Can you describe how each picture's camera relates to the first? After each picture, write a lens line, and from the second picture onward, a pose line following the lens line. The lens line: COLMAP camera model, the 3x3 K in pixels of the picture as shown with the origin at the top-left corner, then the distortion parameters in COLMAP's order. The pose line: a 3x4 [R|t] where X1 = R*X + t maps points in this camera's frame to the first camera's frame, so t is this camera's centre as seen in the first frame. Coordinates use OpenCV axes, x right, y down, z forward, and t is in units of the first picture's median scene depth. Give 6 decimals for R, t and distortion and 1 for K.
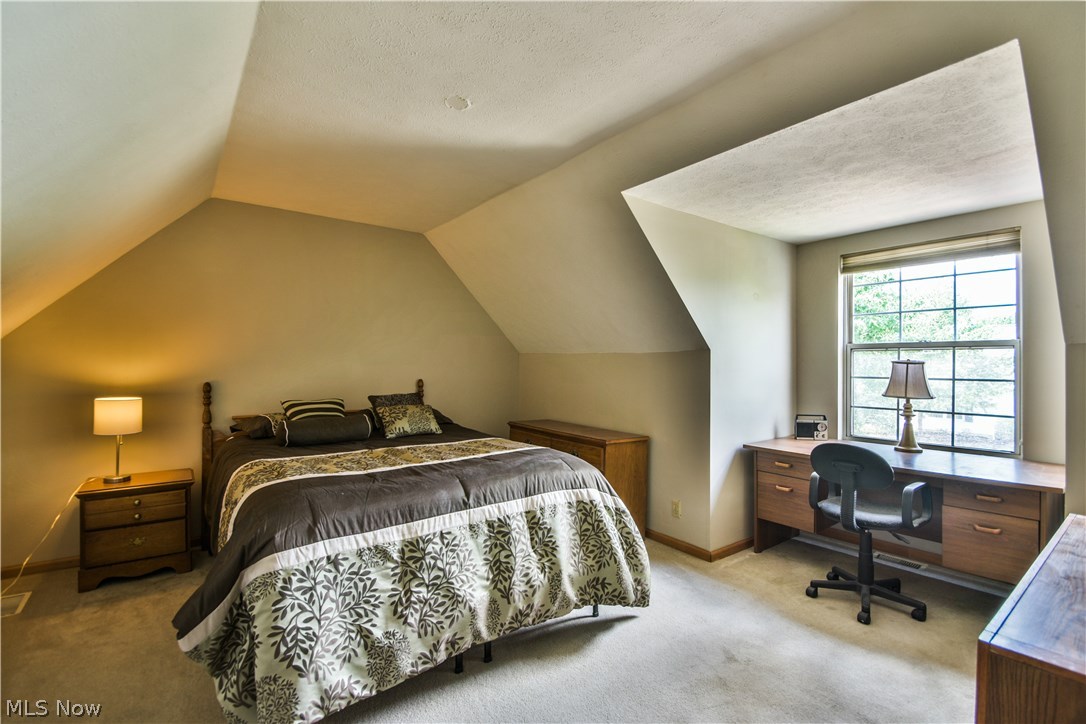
lens RADIAL K [[480.5, 0, 537.1], [0, 480.5, 360.5], [0, 0, 1]] dist [0.002630, -0.011369]
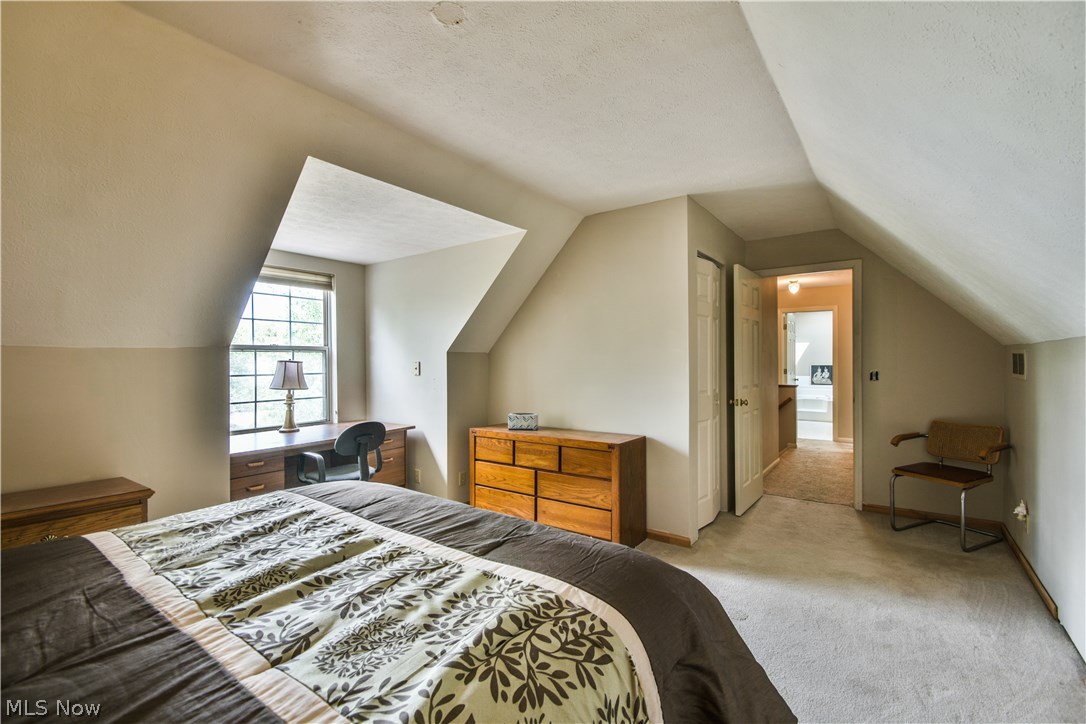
lens RADIAL K [[480.5, 0, 537.1], [0, 480.5, 362.9], [0, 0, 1]] dist [0.002630, -0.011369]
pose [[-0.302127, -0.005679, 0.953251, -0.635520], [-0.002813, 0.999983, 0.005065, -0.001128], [-0.953264, -0.001151, -0.302138, 0.762092]]
